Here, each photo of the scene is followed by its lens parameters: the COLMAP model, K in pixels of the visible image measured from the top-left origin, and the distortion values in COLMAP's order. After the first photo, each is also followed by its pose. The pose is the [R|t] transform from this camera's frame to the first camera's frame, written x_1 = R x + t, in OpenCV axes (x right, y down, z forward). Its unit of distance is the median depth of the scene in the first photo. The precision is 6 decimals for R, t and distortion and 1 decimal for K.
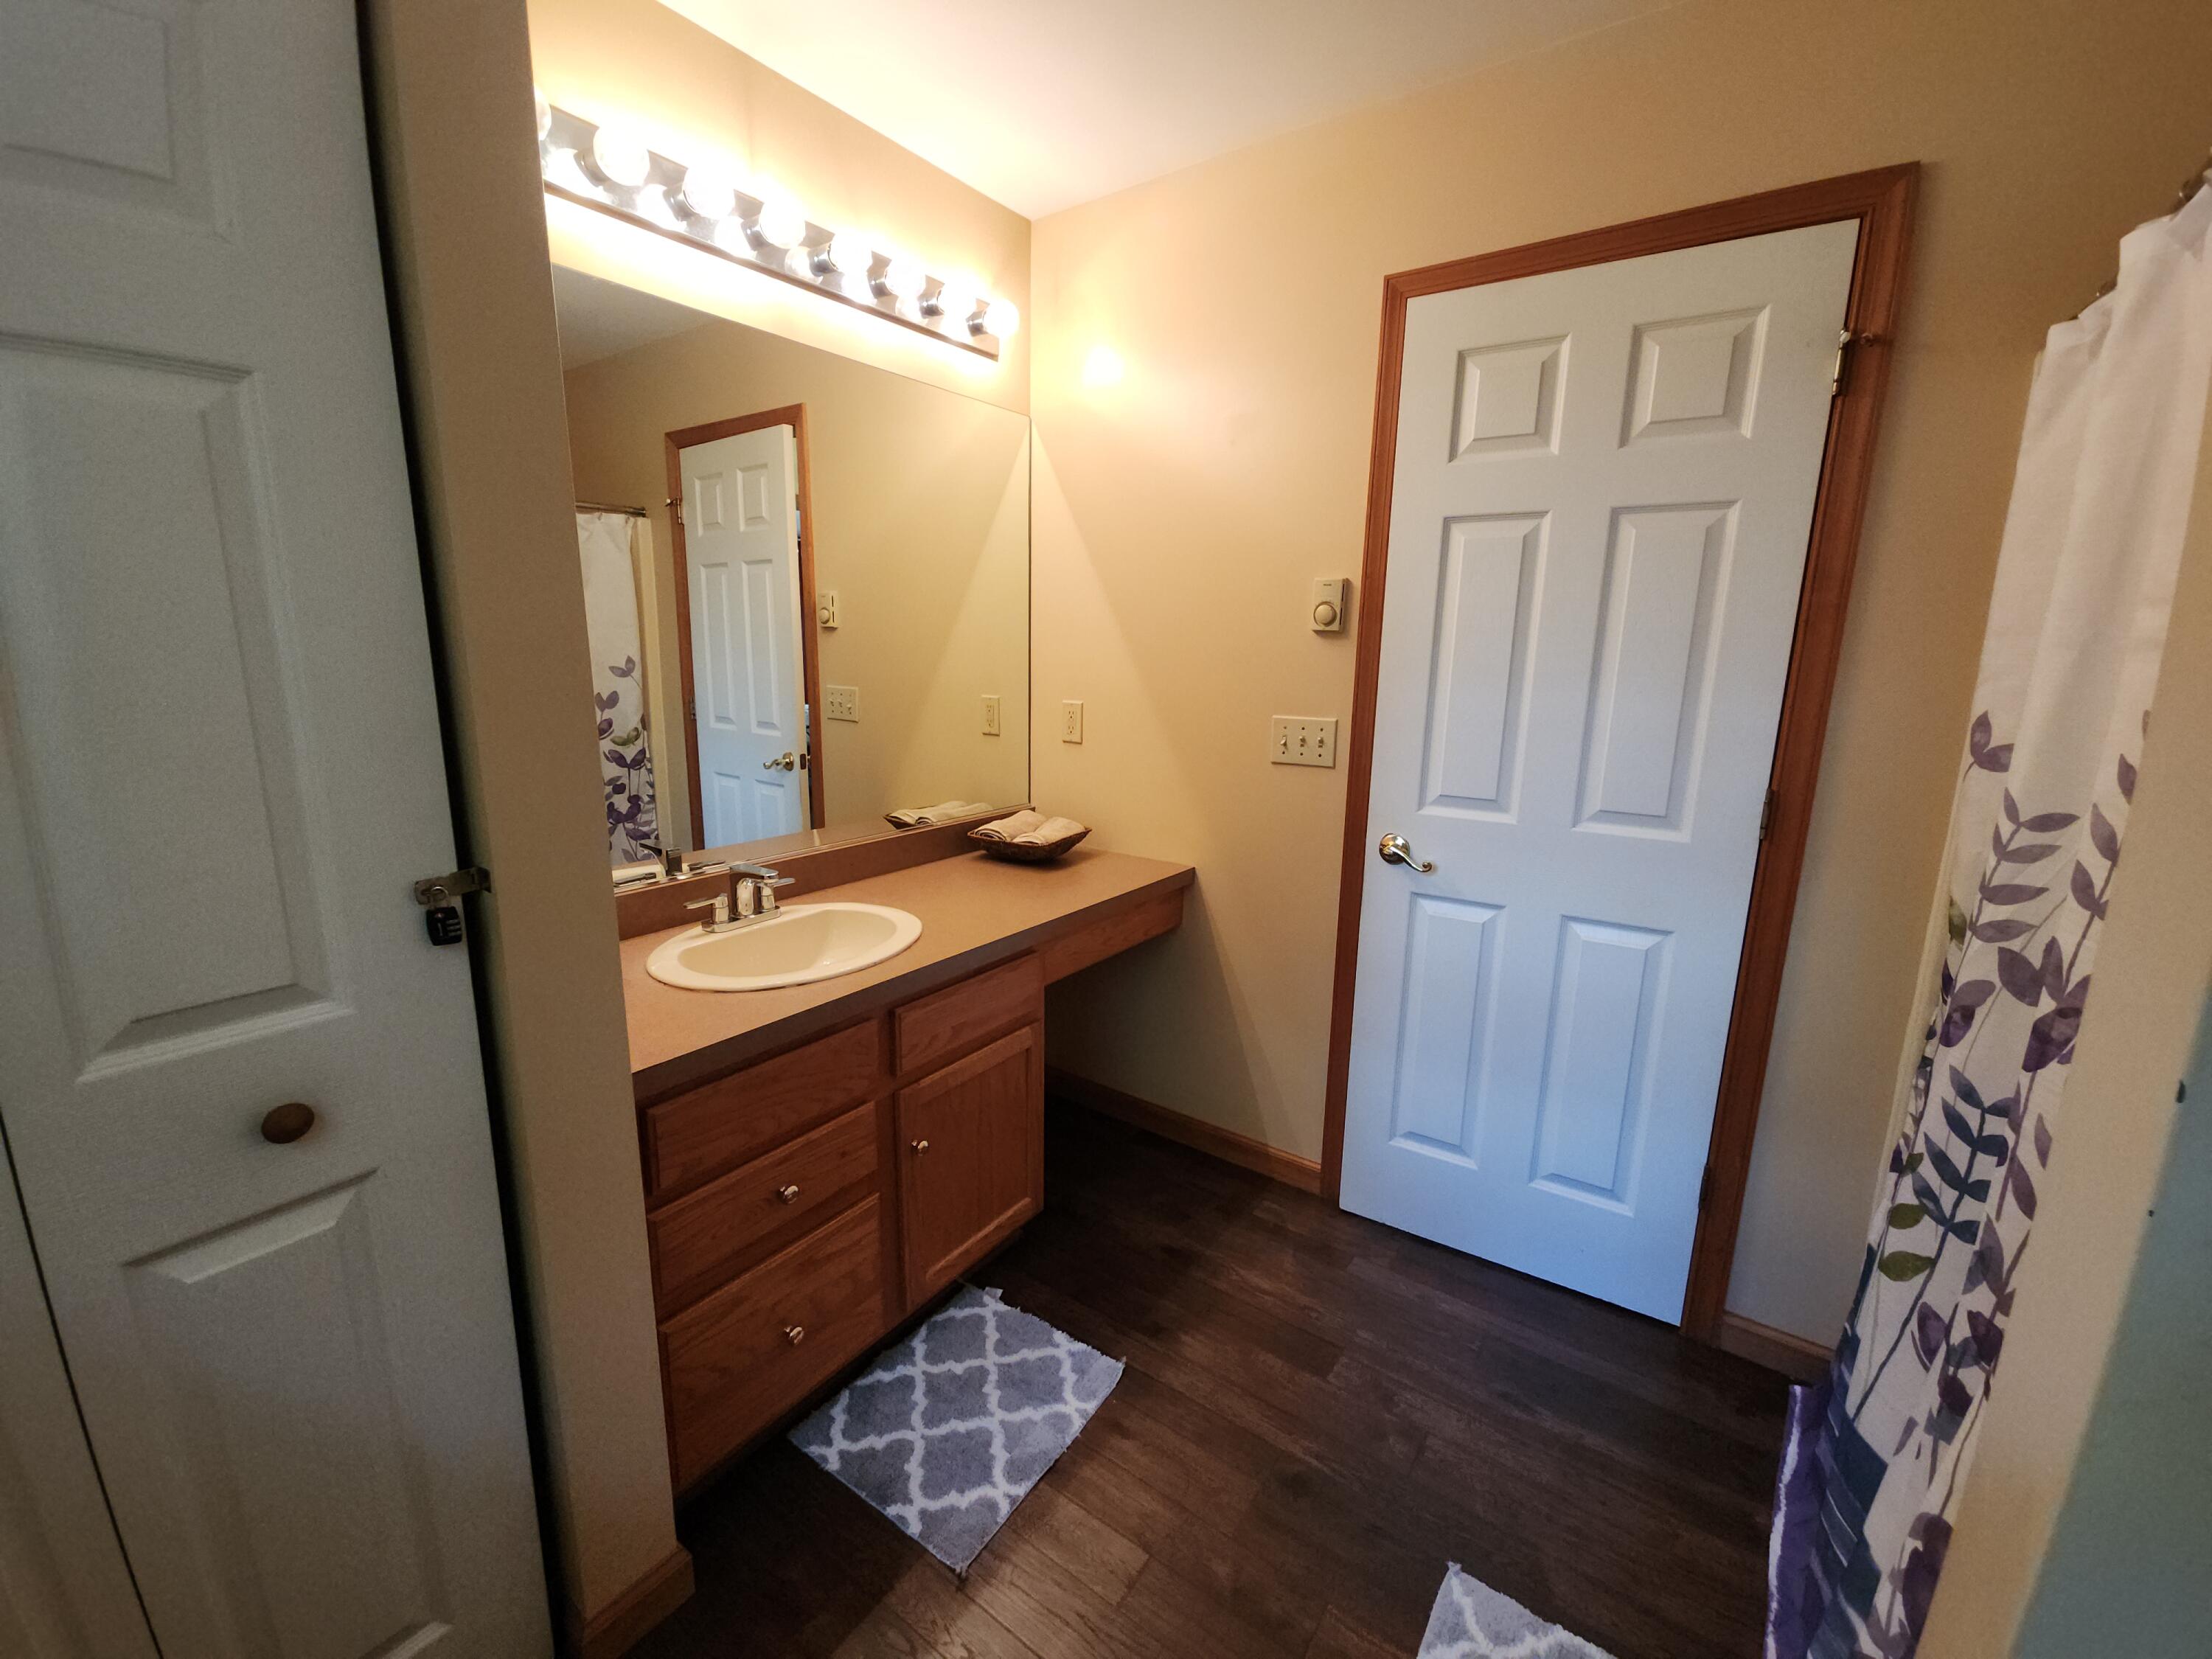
lens RADIAL K [[909.0, 0, 1111.0], [0, 909.0, 823.6], [0, 0, 1]] dist [0.003066, -0.005160]
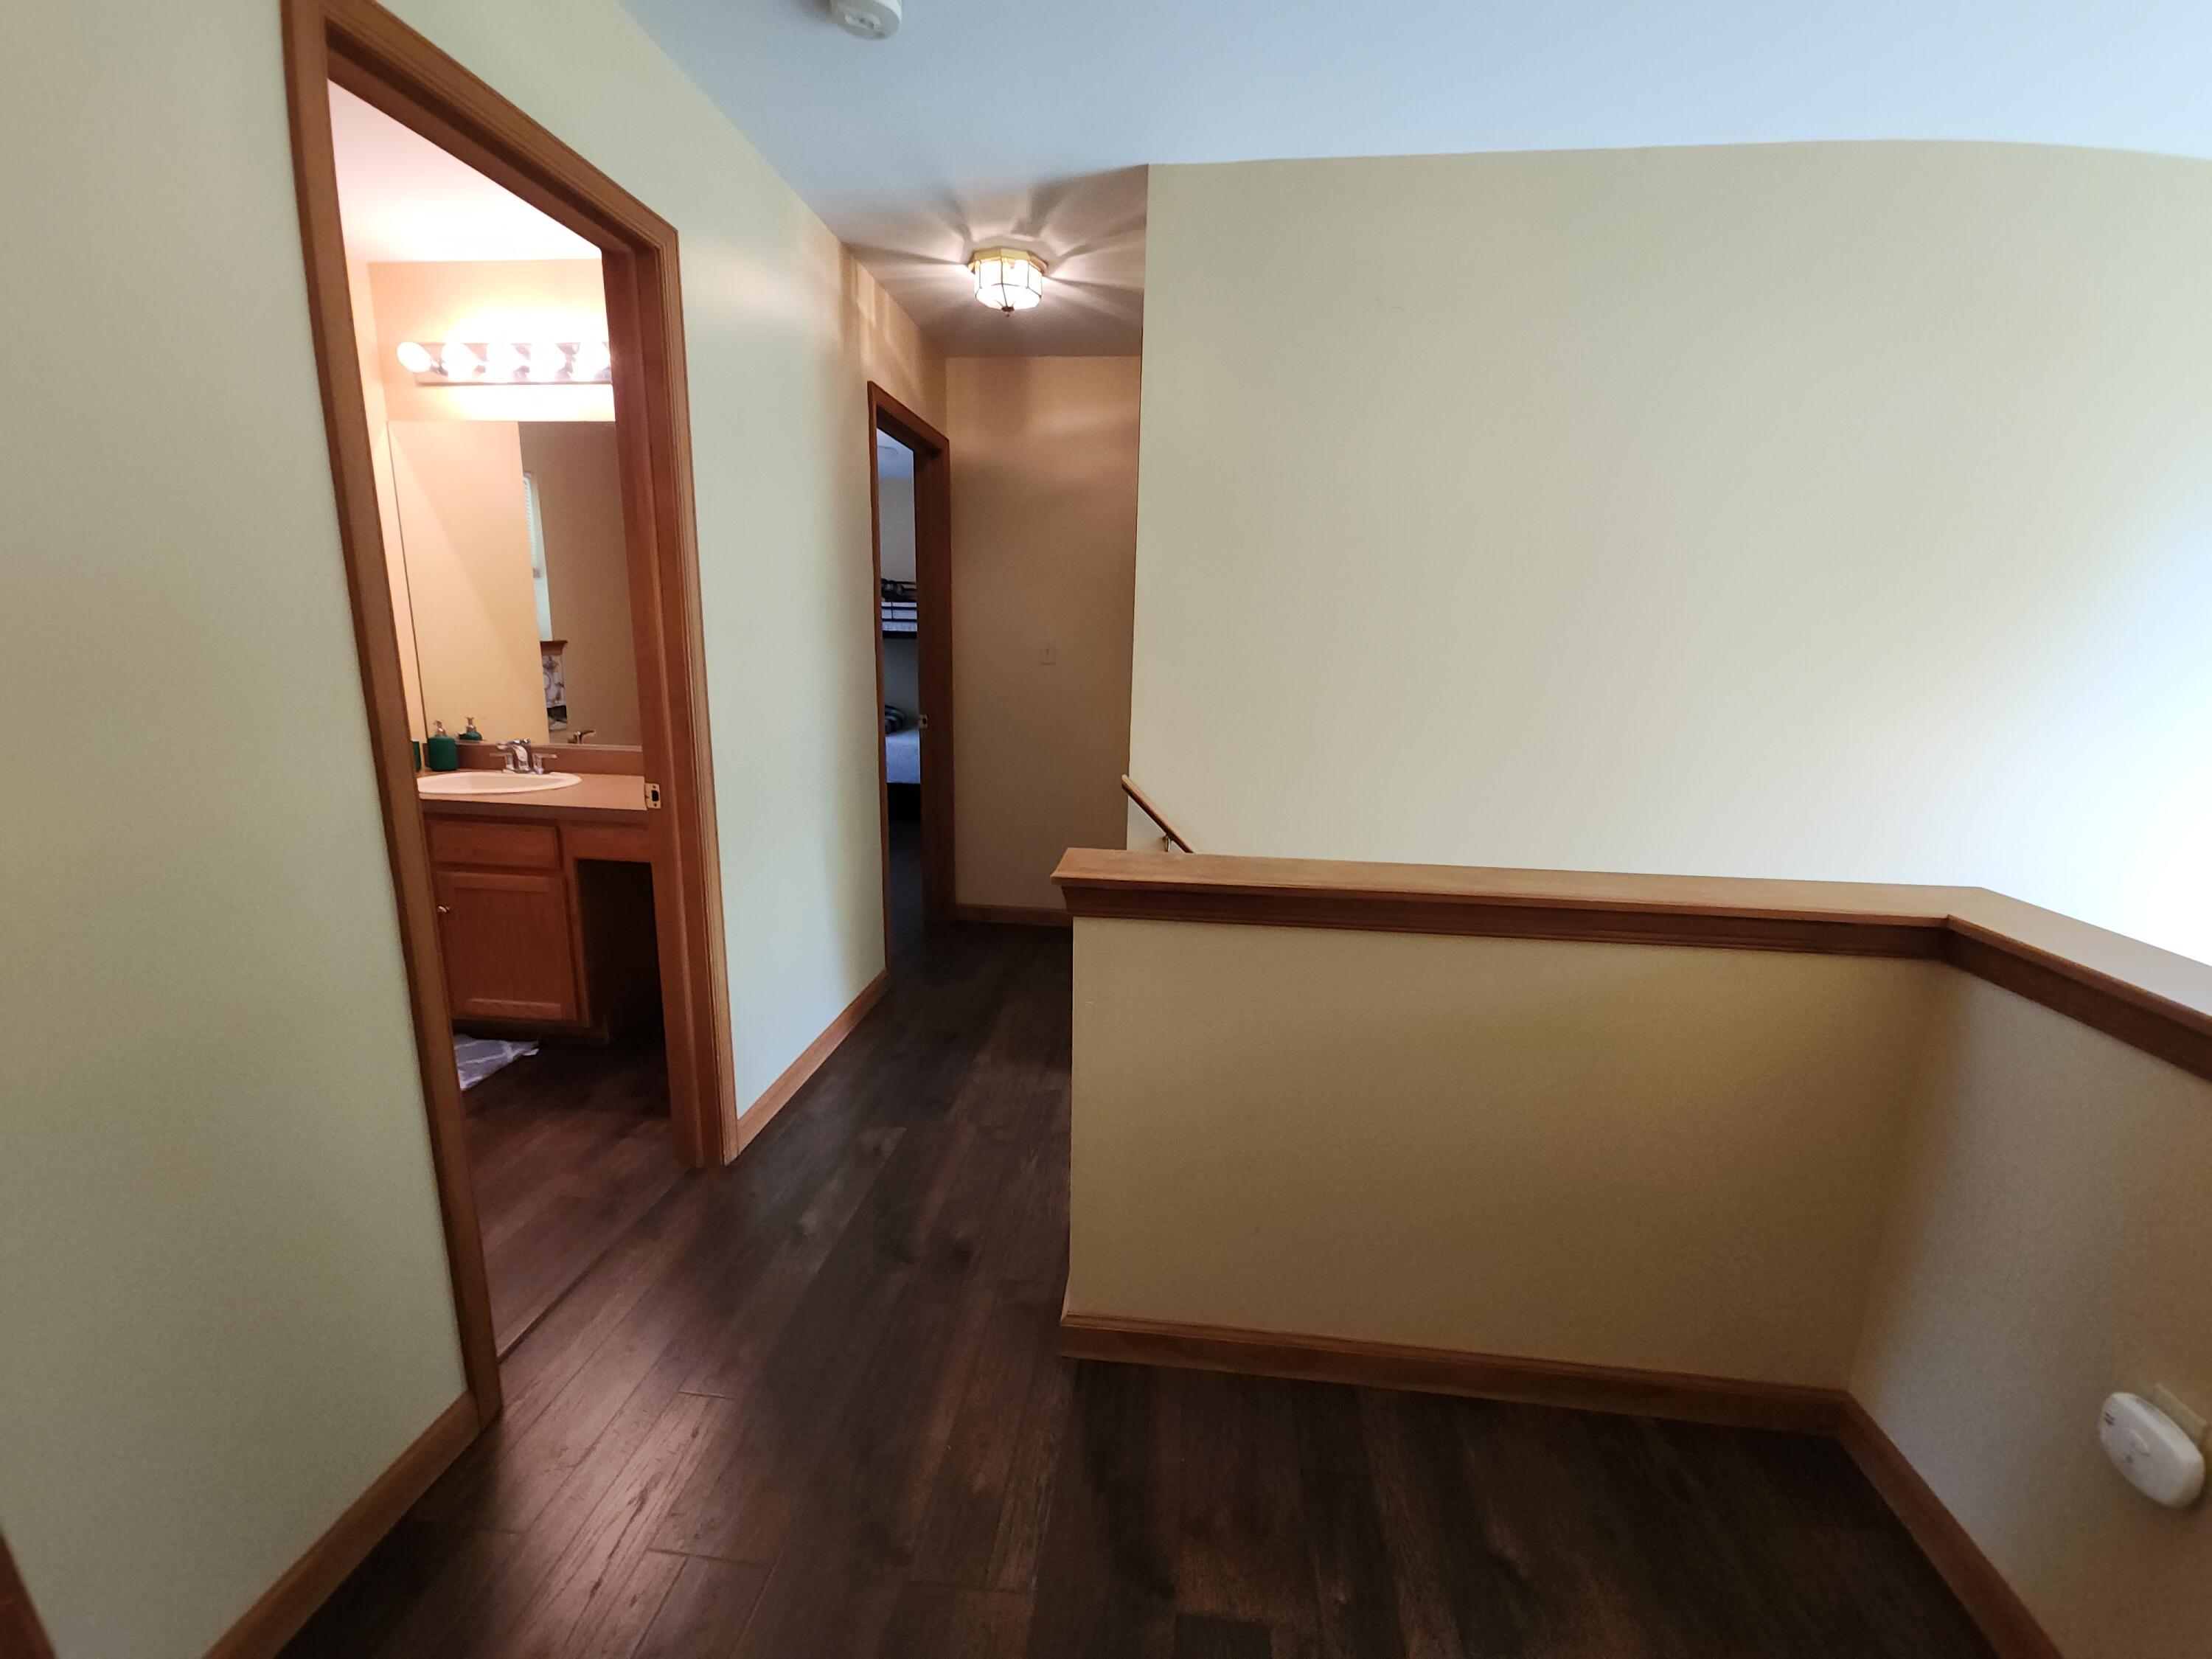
lens RADIAL K [[909.0, 0, 1107.0], [0, 909.0, 828.9], [0, 0, 1]] dist [0.003066, -0.005160]
pose [[0.486004, 0.190980, -0.852834, 1.493809], [-0.186914, 0.975967, 0.112037, -0.166191], [0.853735, 0.104956, 0.510021, 1.011327]]
